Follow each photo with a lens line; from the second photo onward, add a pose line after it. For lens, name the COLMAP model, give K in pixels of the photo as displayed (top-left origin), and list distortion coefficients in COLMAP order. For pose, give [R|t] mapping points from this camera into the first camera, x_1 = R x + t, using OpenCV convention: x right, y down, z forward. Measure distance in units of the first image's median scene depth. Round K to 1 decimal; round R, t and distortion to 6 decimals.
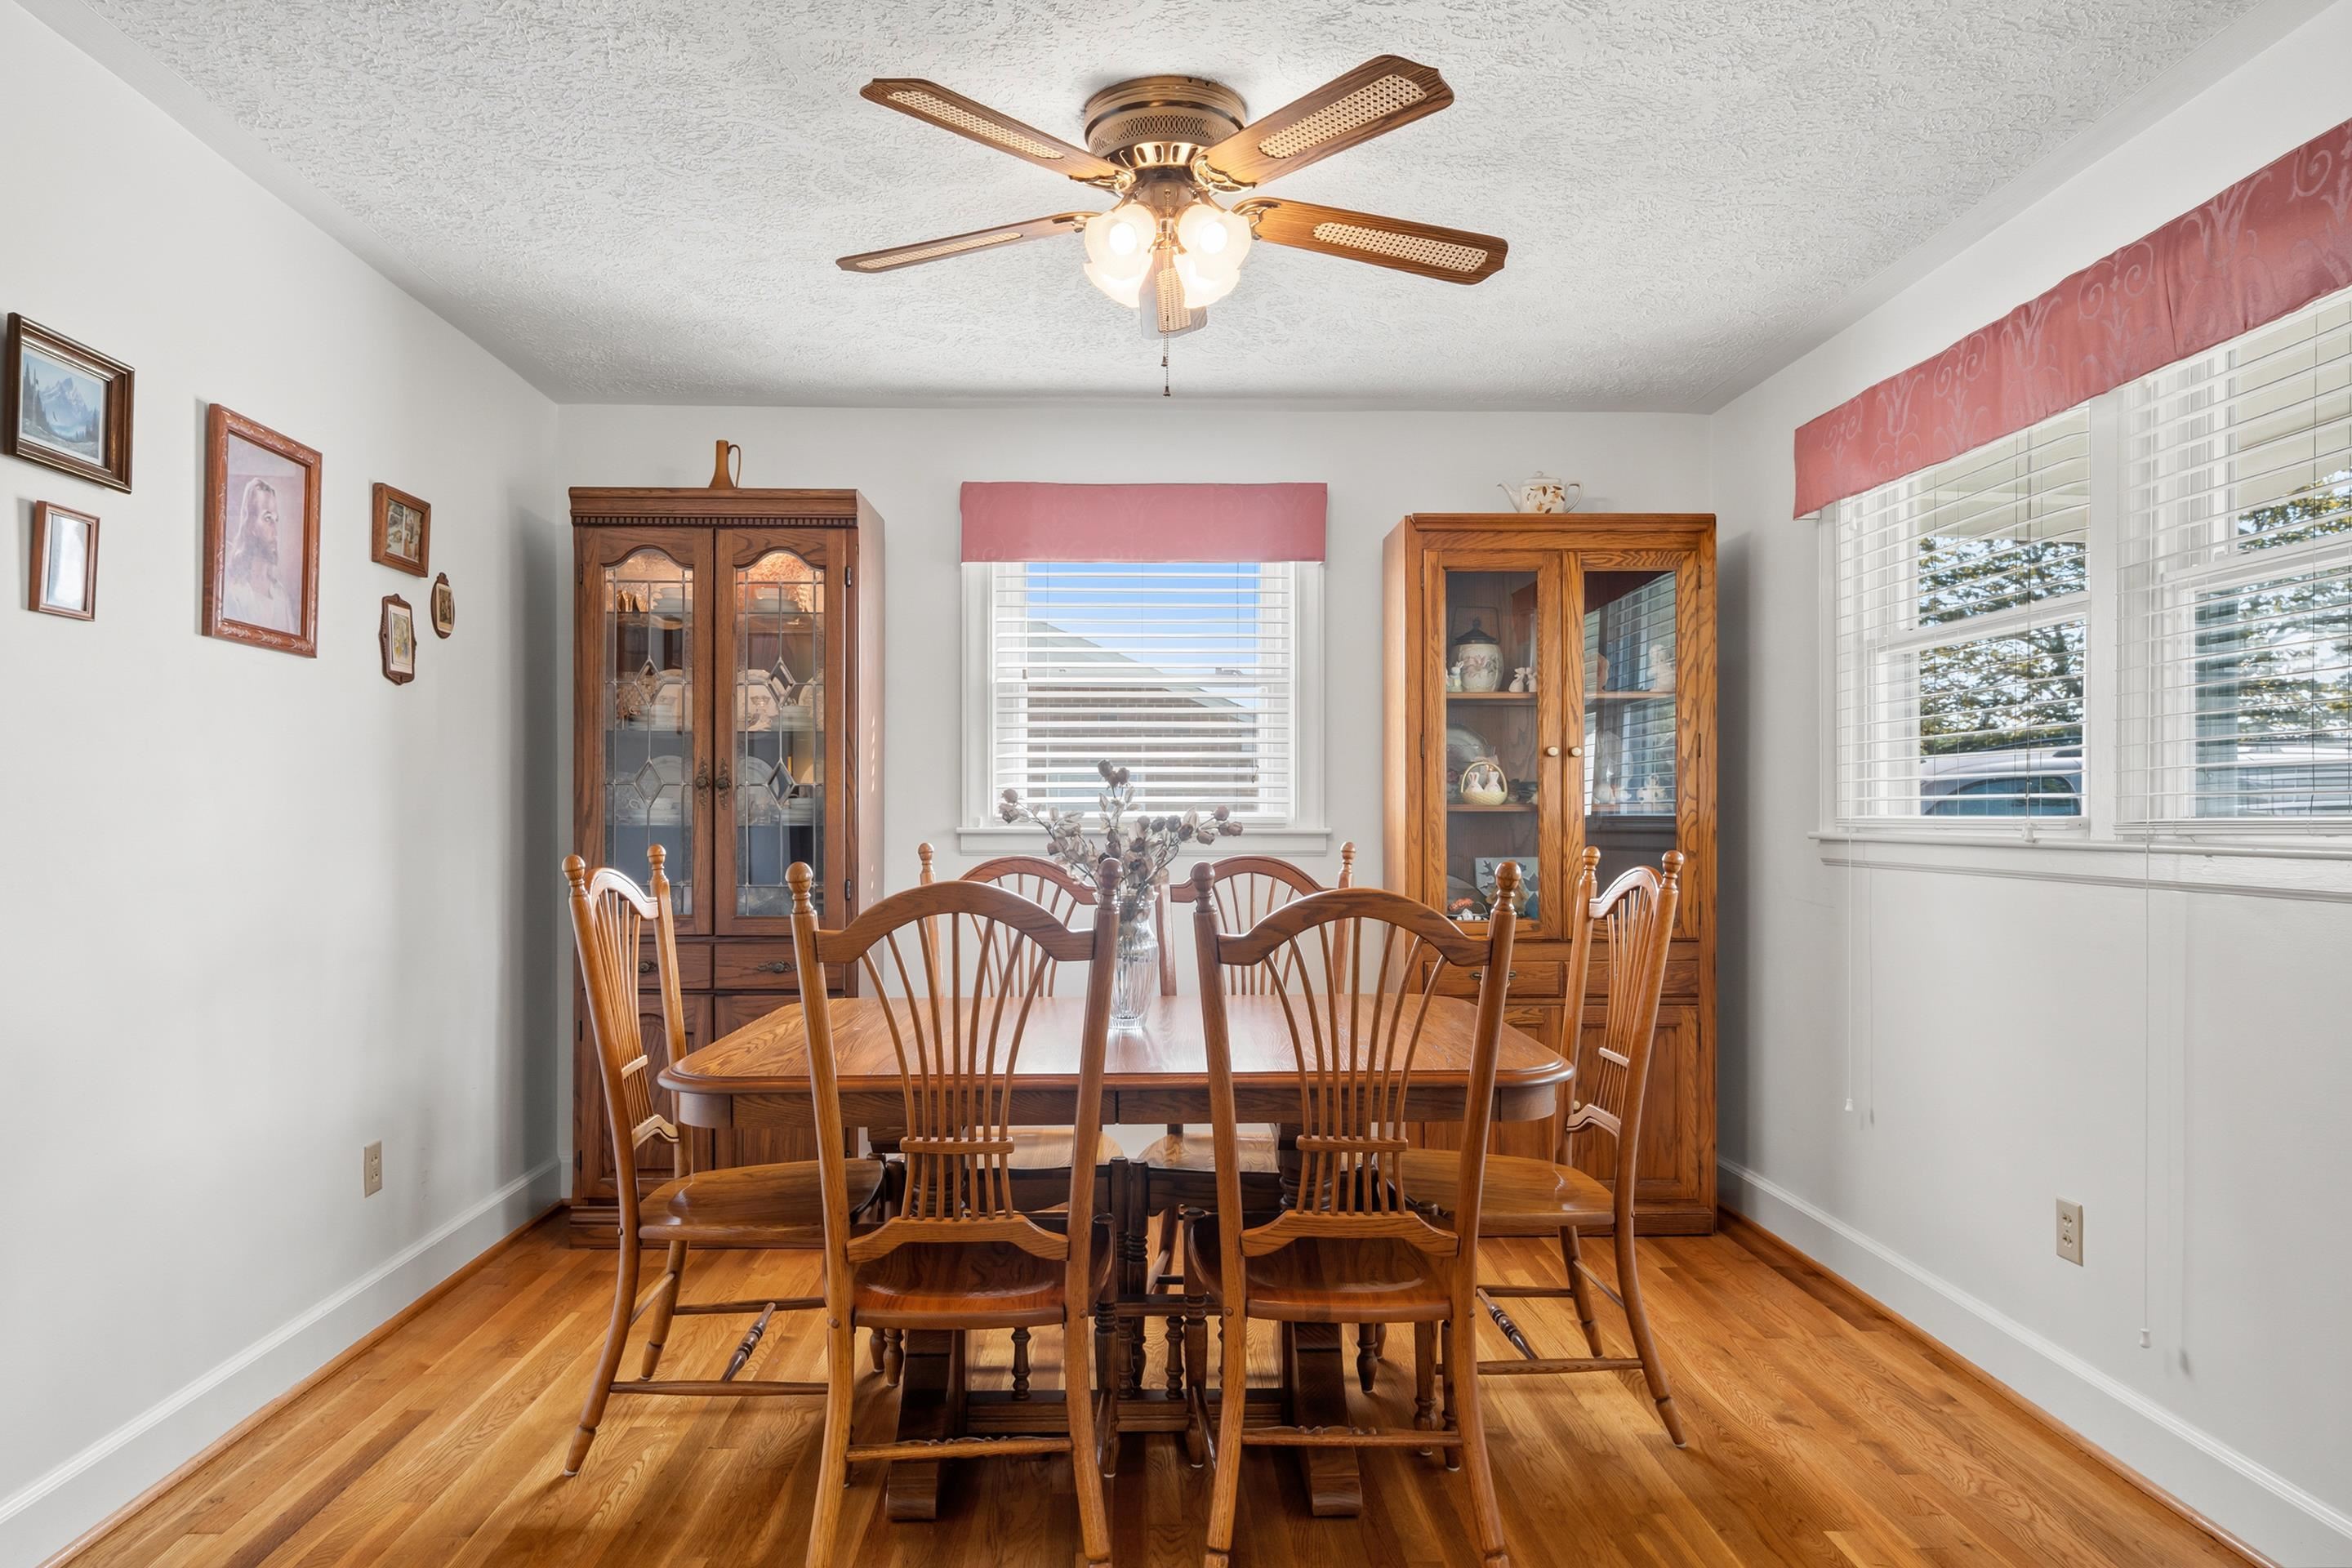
lens RADIAL K [[1411.5, 0, 1173.5], [0, 1411.5, 805.0], [0, 0, 1]] dist [-0.003733, 0.000424]
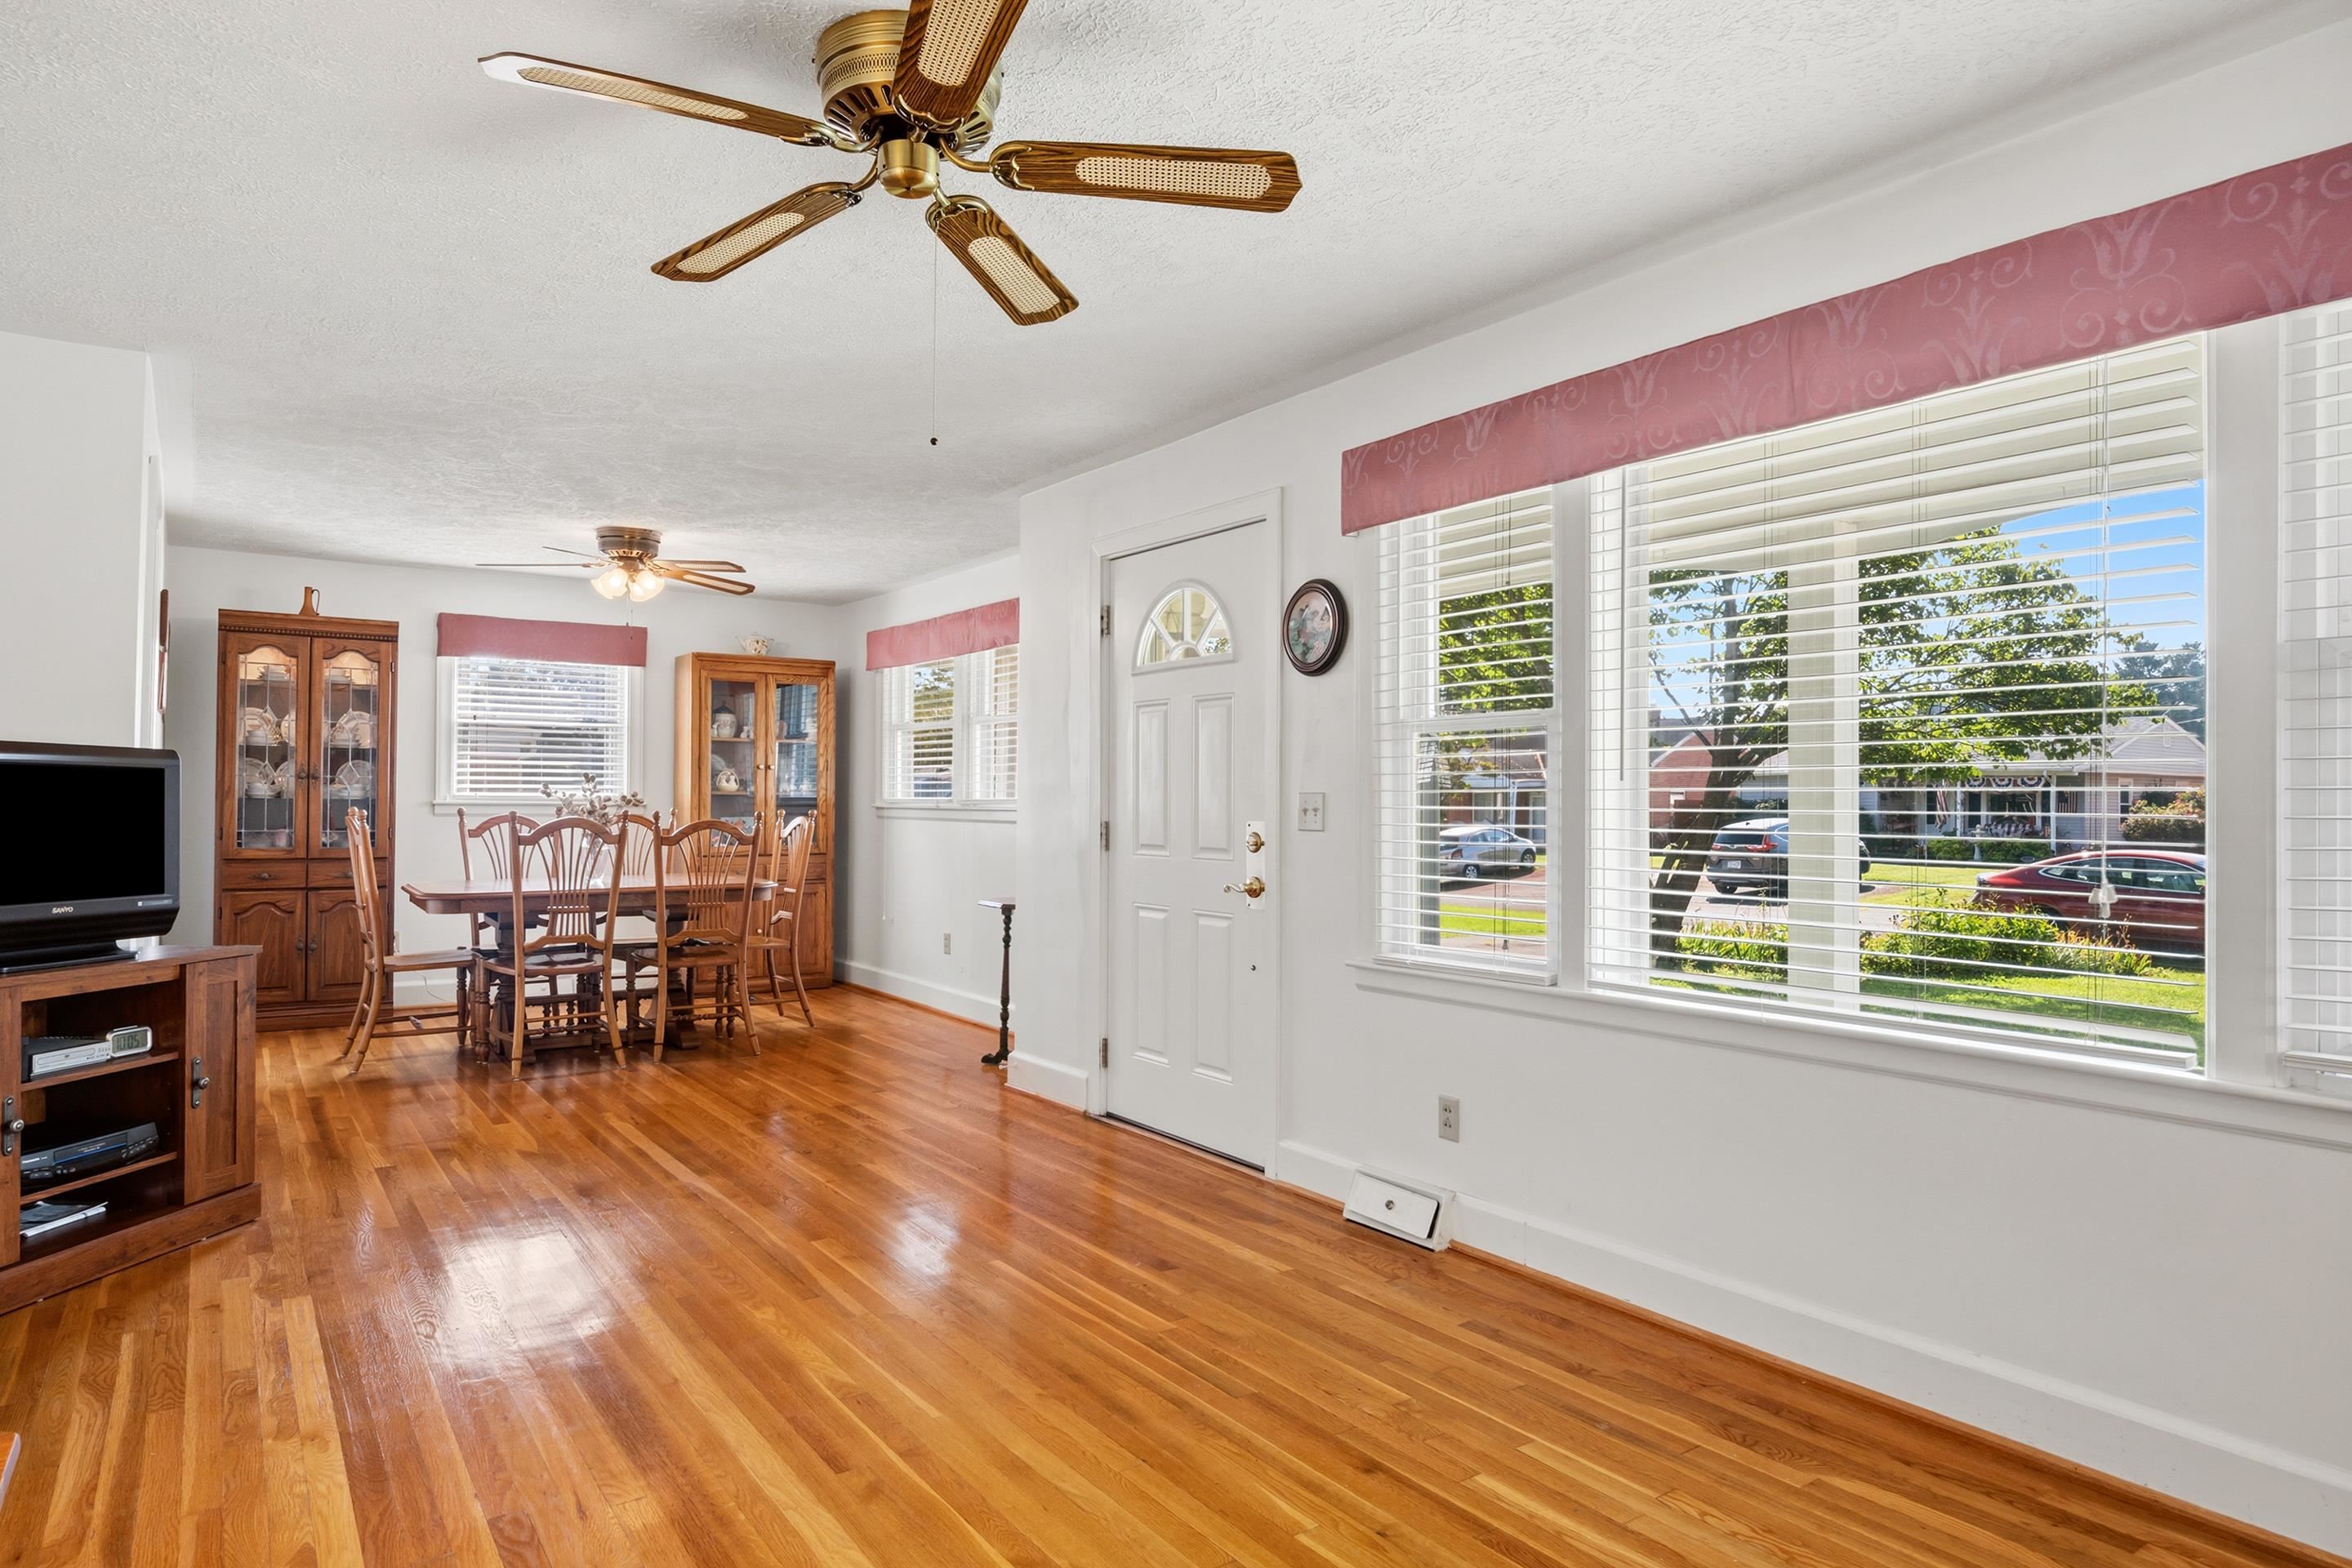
lens RADIAL K [[1373.4, 0, 1176.4], [0, 1373.4, 796.4], [0, 0, 1]] dist [-0.002833, -0.008567]
pose [[0.830269, 0.007974, 0.557306, -0.375258], [-0.012589, 0.999911, 0.004447, -0.009976], [-0.557221, -0.010708, 0.830295, -1.103259]]
